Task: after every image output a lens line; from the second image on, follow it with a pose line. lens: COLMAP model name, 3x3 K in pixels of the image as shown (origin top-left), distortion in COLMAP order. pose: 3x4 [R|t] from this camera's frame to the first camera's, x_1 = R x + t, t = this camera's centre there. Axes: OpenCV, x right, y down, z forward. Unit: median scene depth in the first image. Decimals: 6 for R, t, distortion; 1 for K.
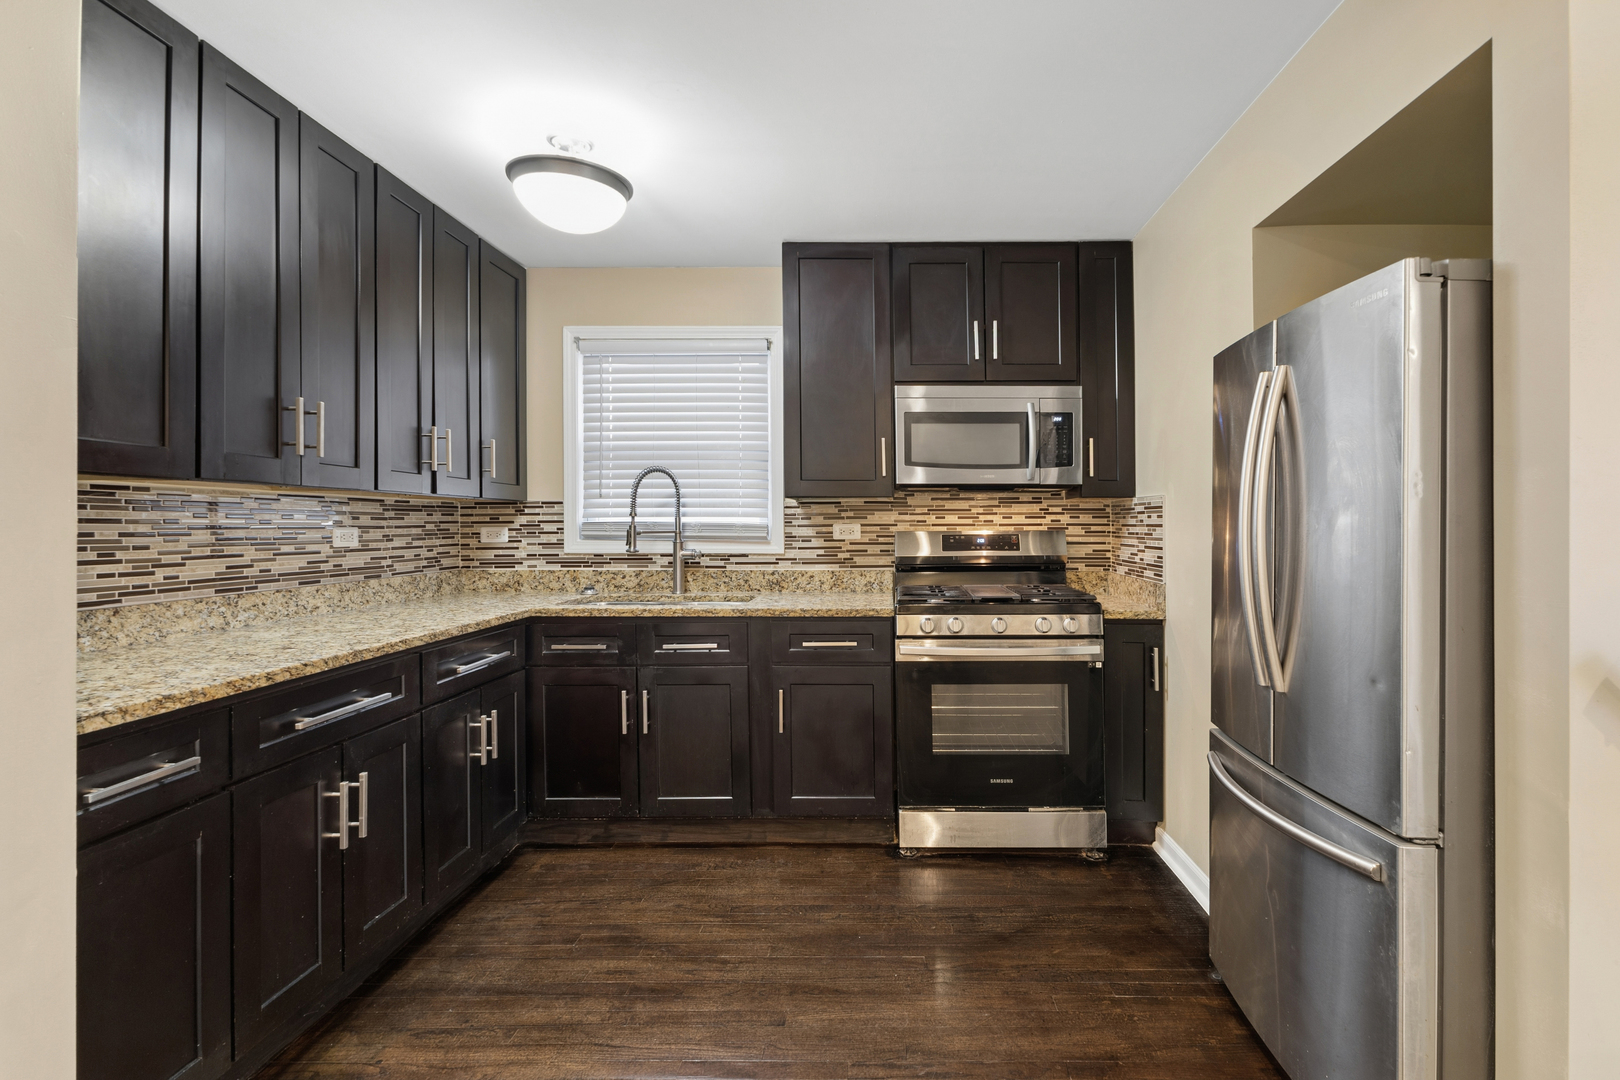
lens RADIAL K [[713.6, 0, 812.6], [0, 713.6, 527.9], [0, 0, 1]] dist [-0.002384, -0.001095]
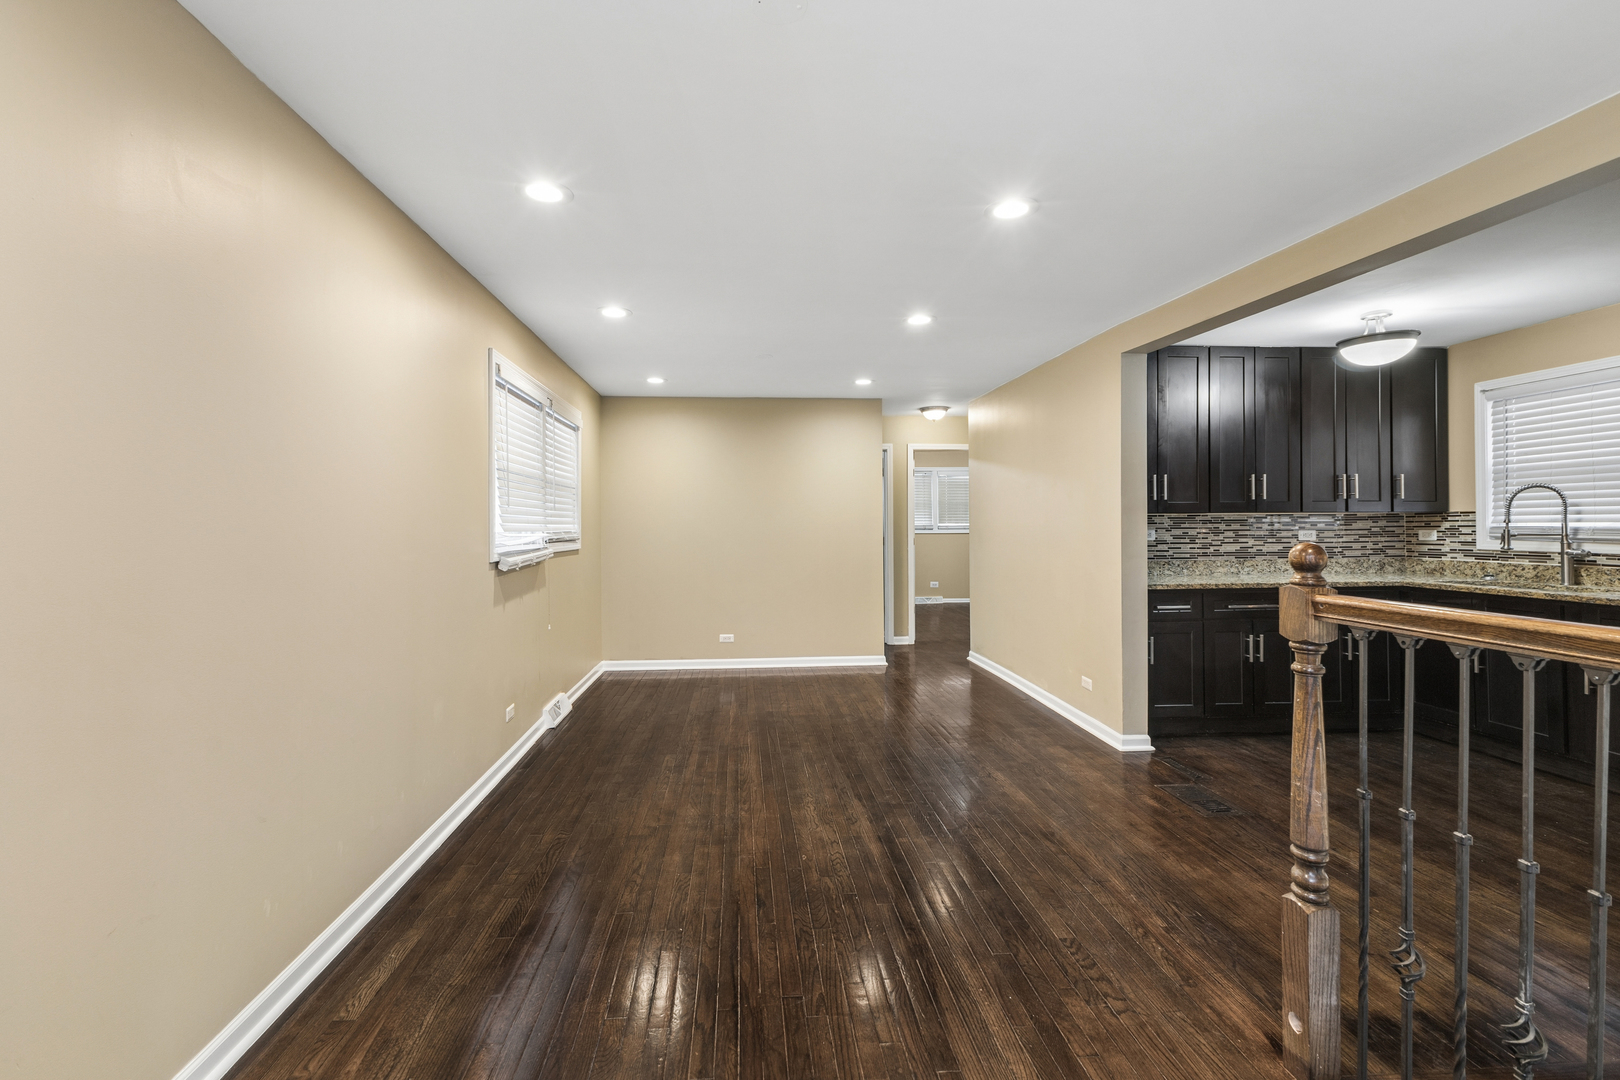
lens RADIAL K [[713.6, 0, 808.9], [0, 713.6, 528.3], [0, 0, 1]] dist [-0.002384, -0.001095]
pose [[0.098092, 0.003342, -0.995172, 0.900890], [0.001587, 0.999993, 0.003515, -0.011543], [0.995176, -0.001924, 0.098086, -0.414213]]
